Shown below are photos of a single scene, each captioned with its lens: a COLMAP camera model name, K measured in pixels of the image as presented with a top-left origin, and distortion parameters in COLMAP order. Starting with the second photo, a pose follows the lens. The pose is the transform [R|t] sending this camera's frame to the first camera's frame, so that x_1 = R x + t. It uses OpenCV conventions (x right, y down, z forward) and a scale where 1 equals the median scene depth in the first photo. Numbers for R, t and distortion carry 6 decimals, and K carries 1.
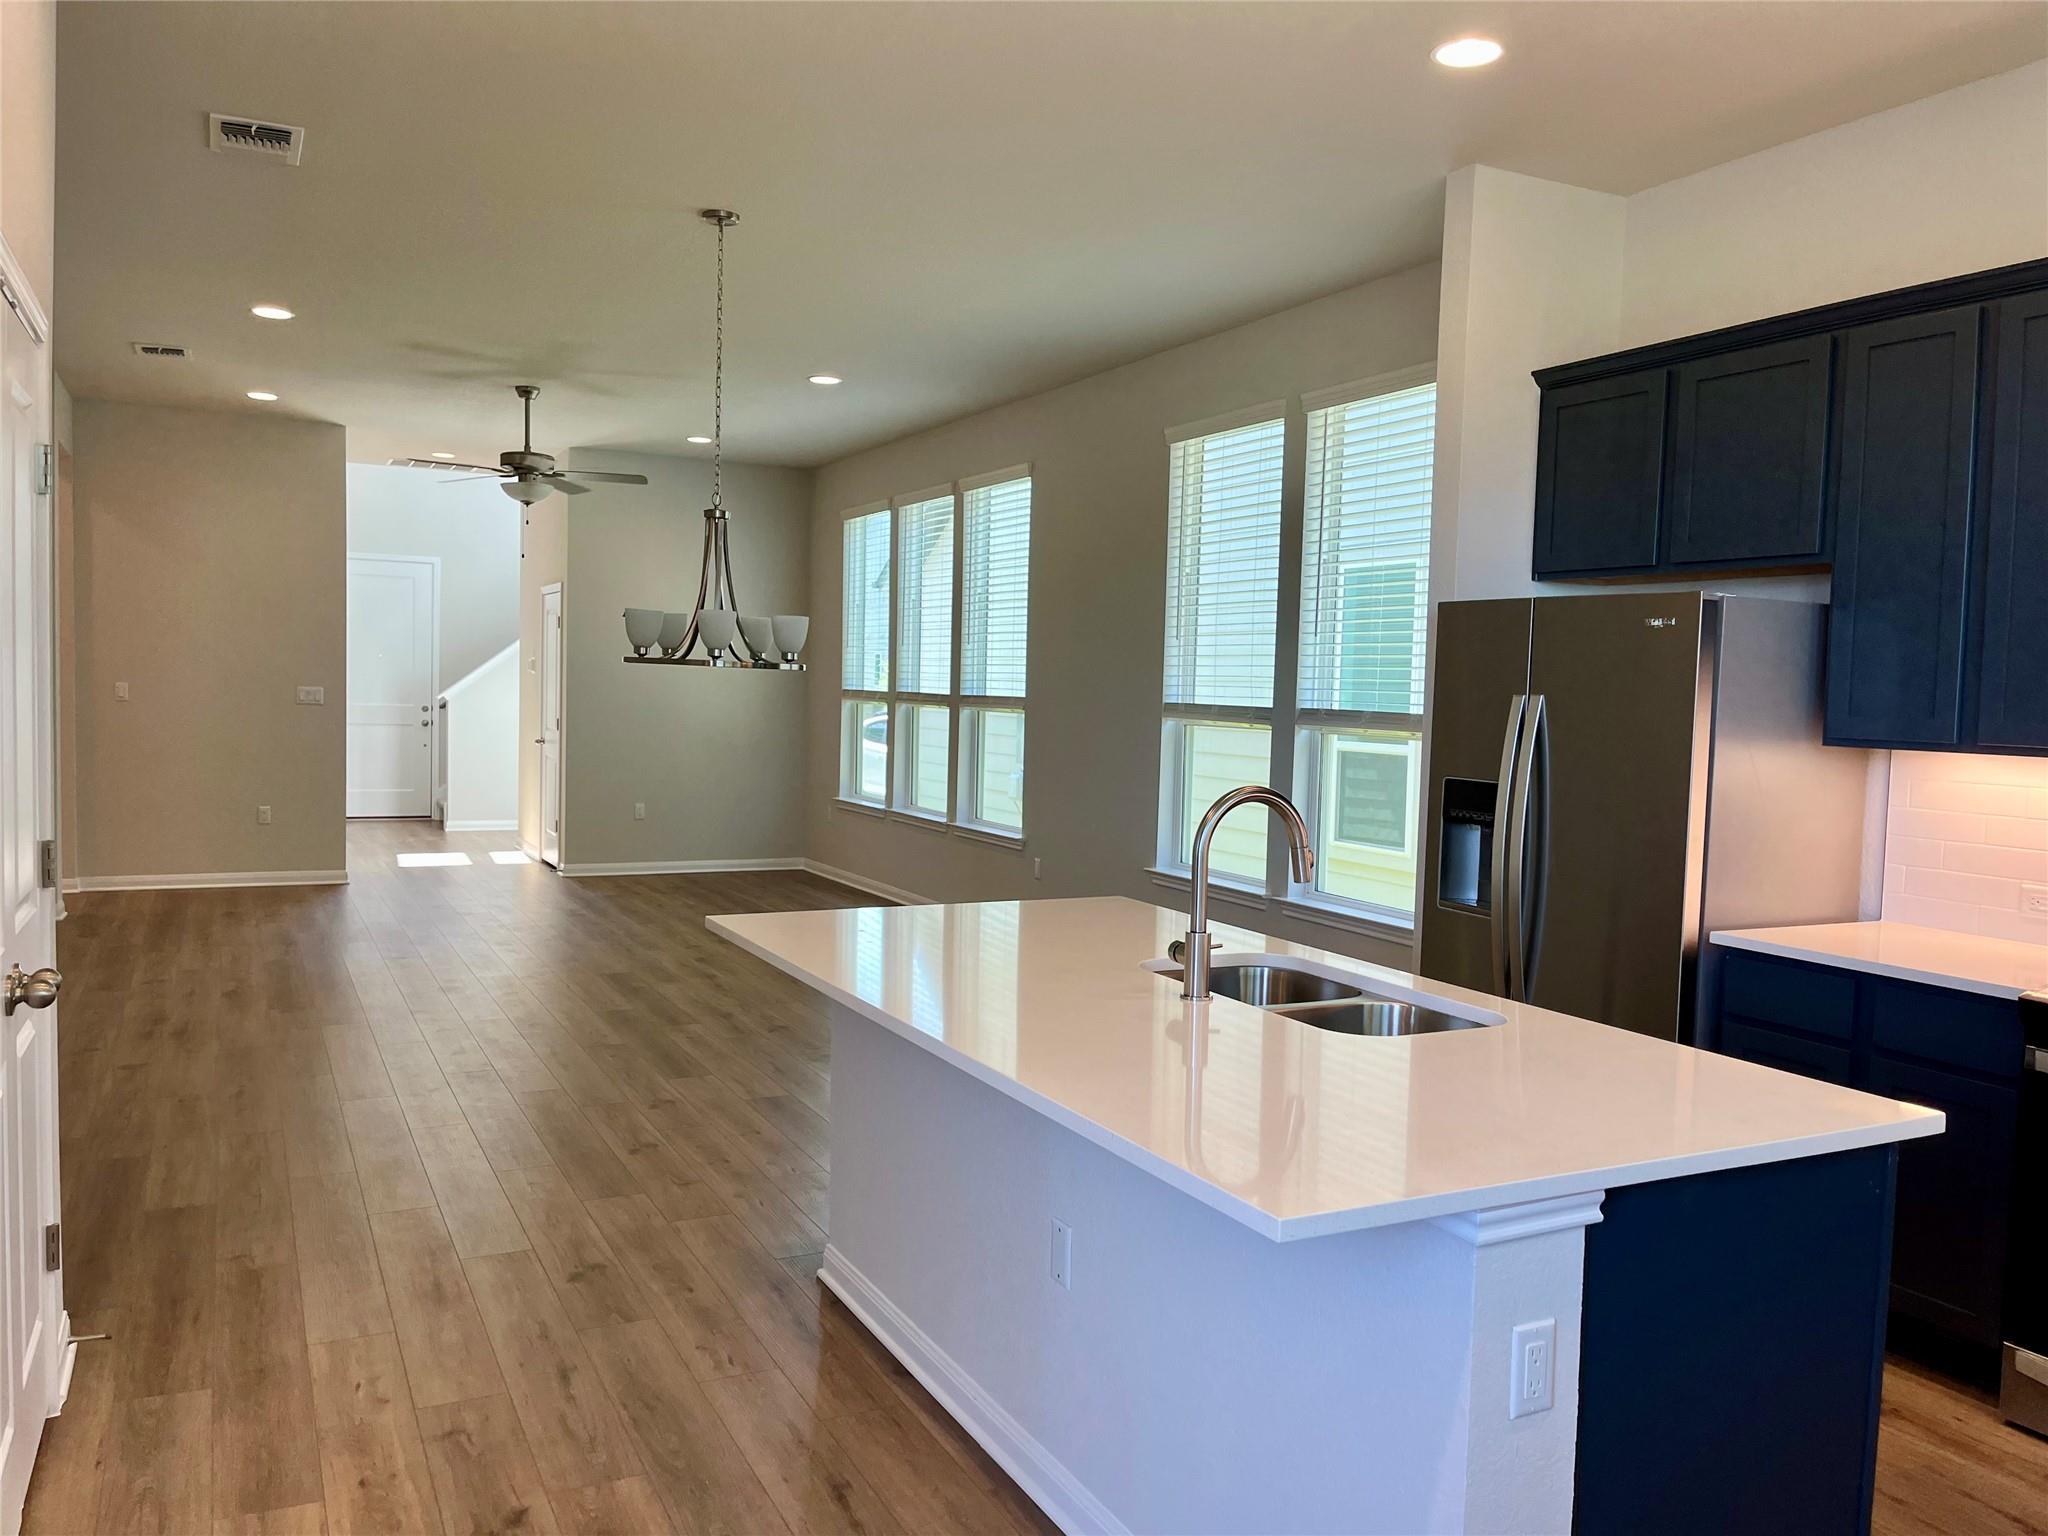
lens RADIAL K [[1552.8, 0, 1033.2], [0, 1552.8, 762.3], [0, 0, 1]] dist [0.037515, -0.002773]
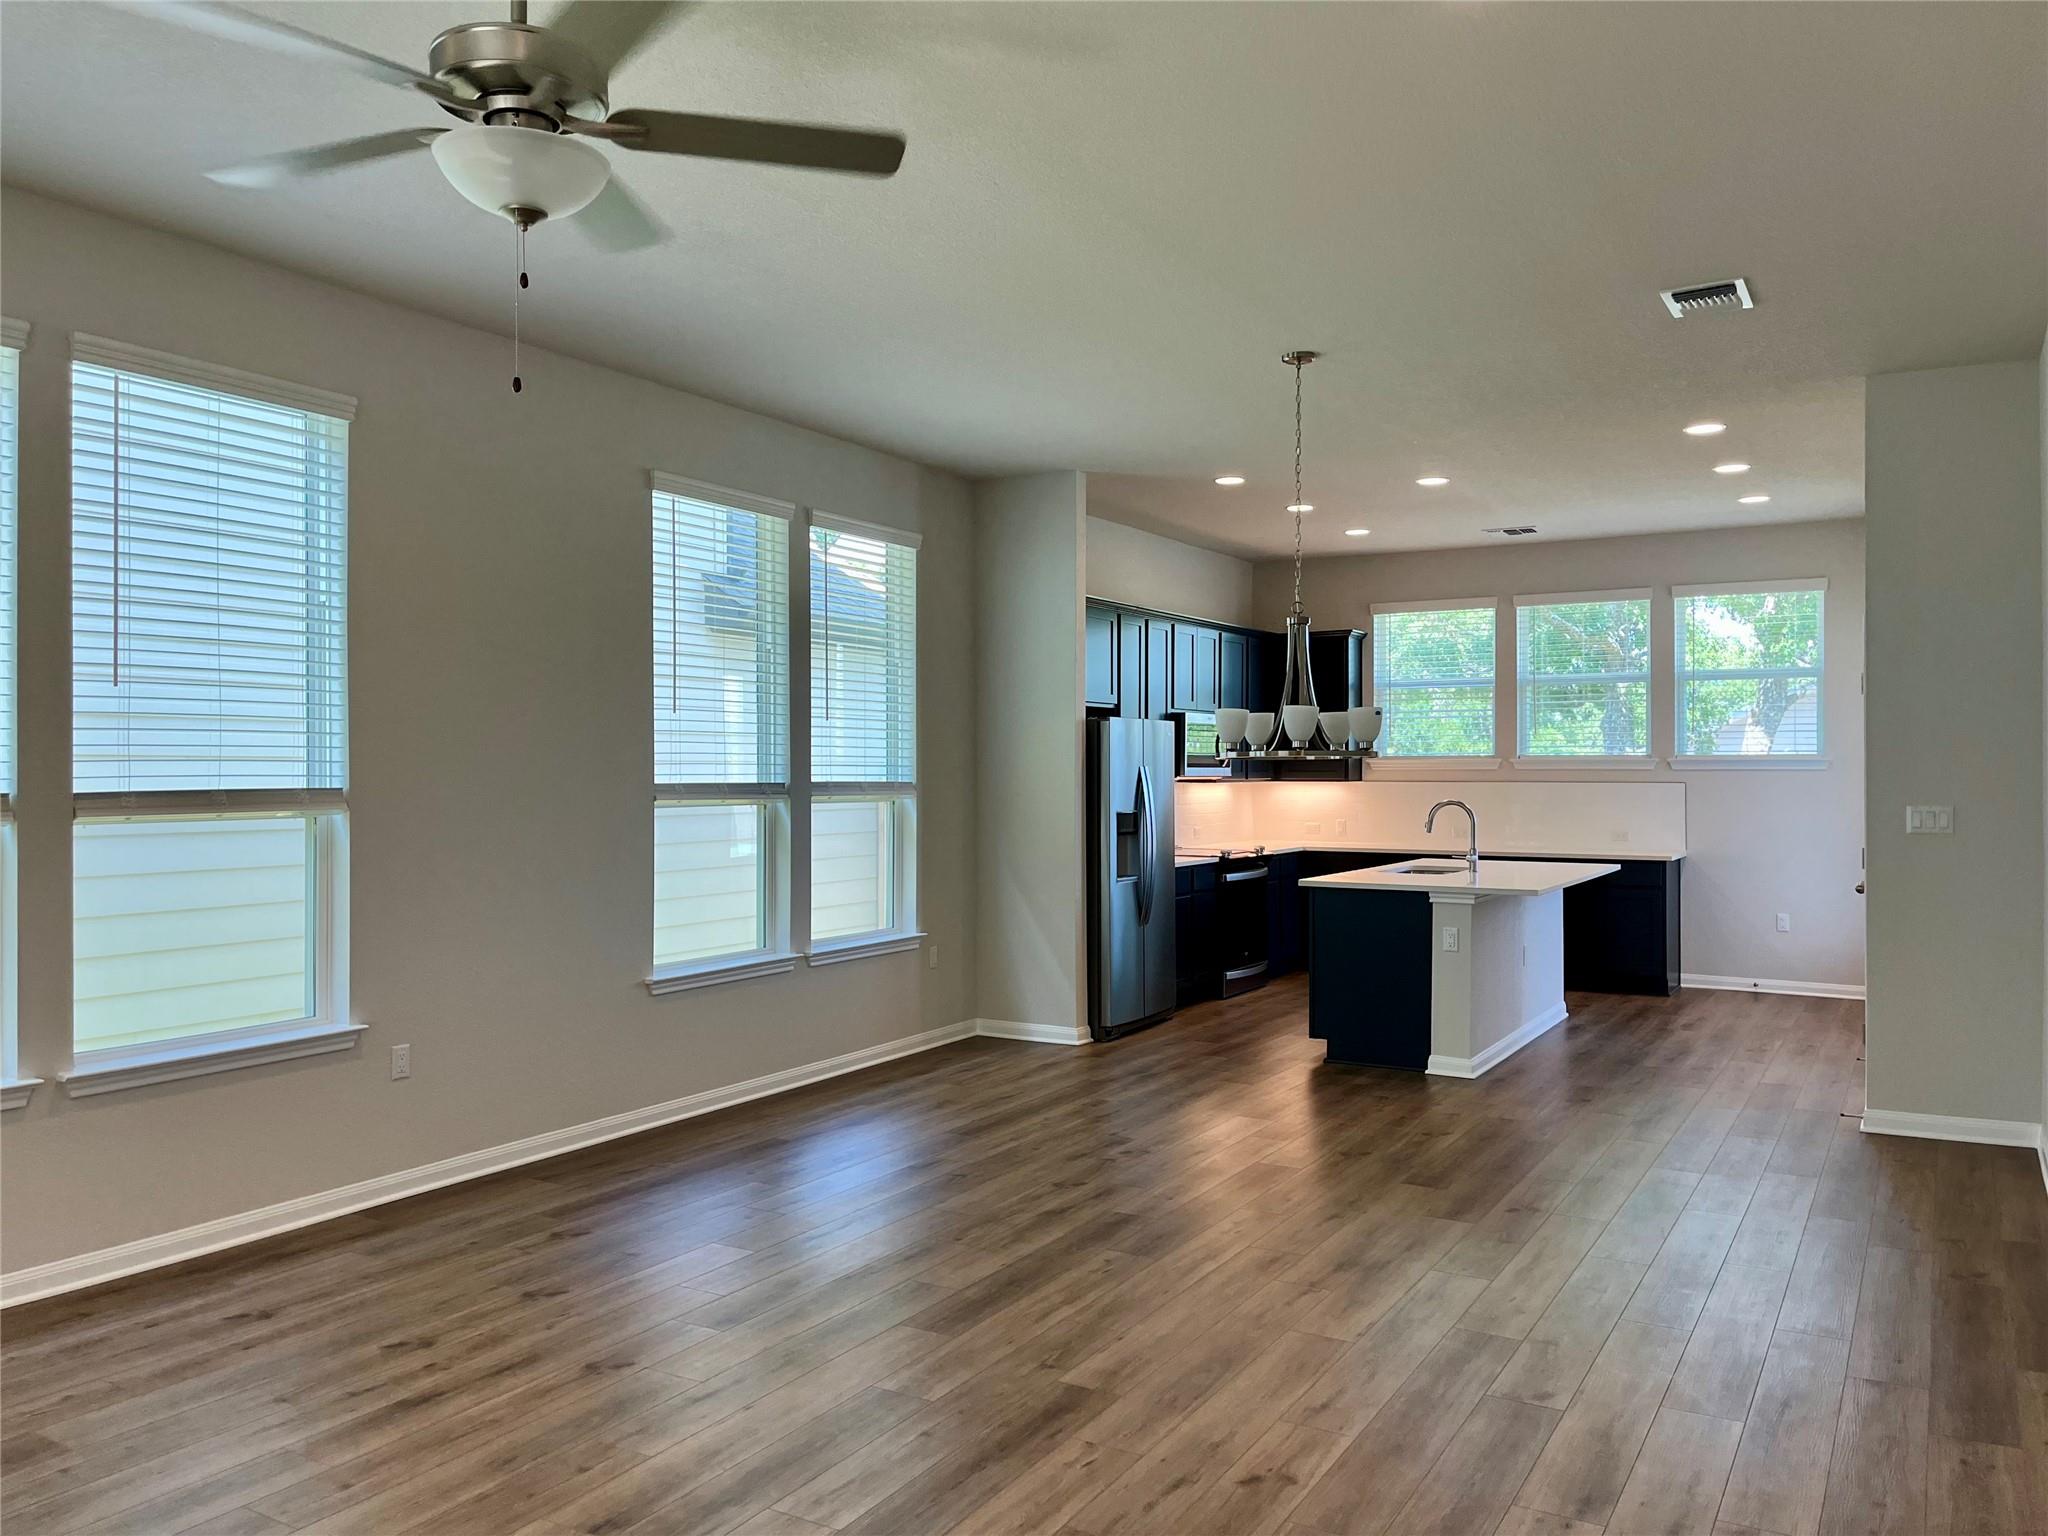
lens RADIAL K [[1565.4, 0, 1024.0], [0, 1565.4, 768.0], [0, 0, 1]] dist [0.048717, -0.000021]
pose [[-0.537468, -0.026831, 0.842857, -1.246961], [0.027098, 0.998428, 0.049063, -0.139031], [-0.842848, 0.049210, -0.535897, 2.114459]]
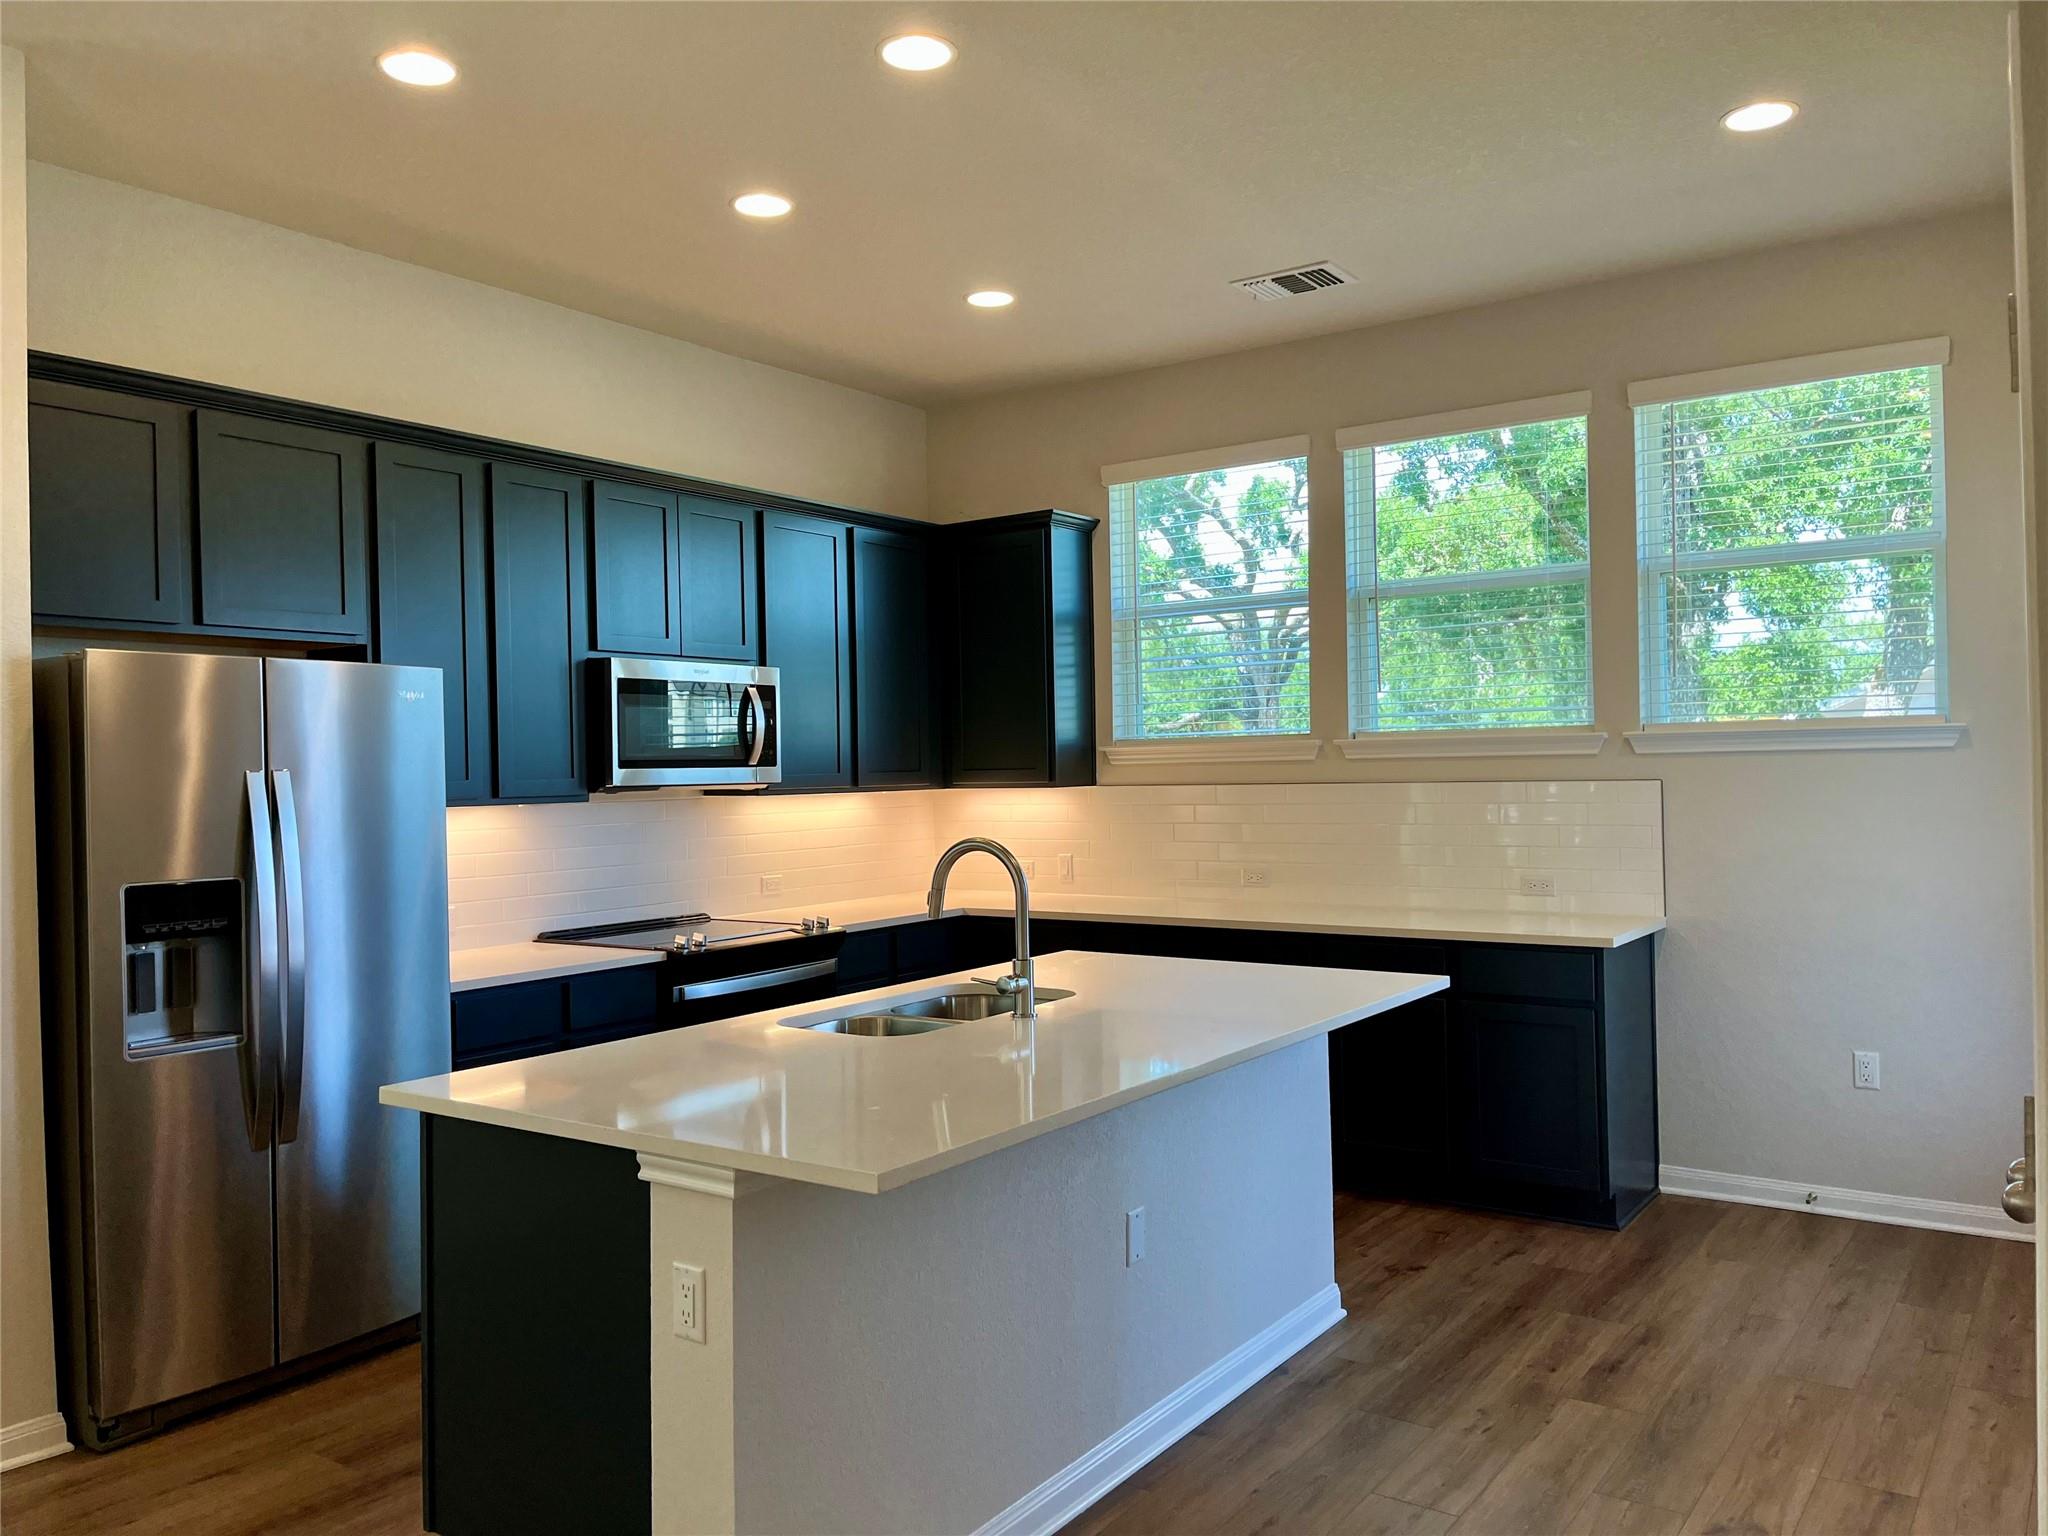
lens RADIAL K [[1552.8, 0, 1033.2], [0, 1552.8, 762.3], [0, 0, 1]] dist [0.037515, -0.002773]
pose [[-0.459257, -0.019140, 0.888097, -0.582551], [0.049813, 0.997640, 0.047260, -0.063092], [-0.886905, 0.065944, -0.457220, 0.919822]]
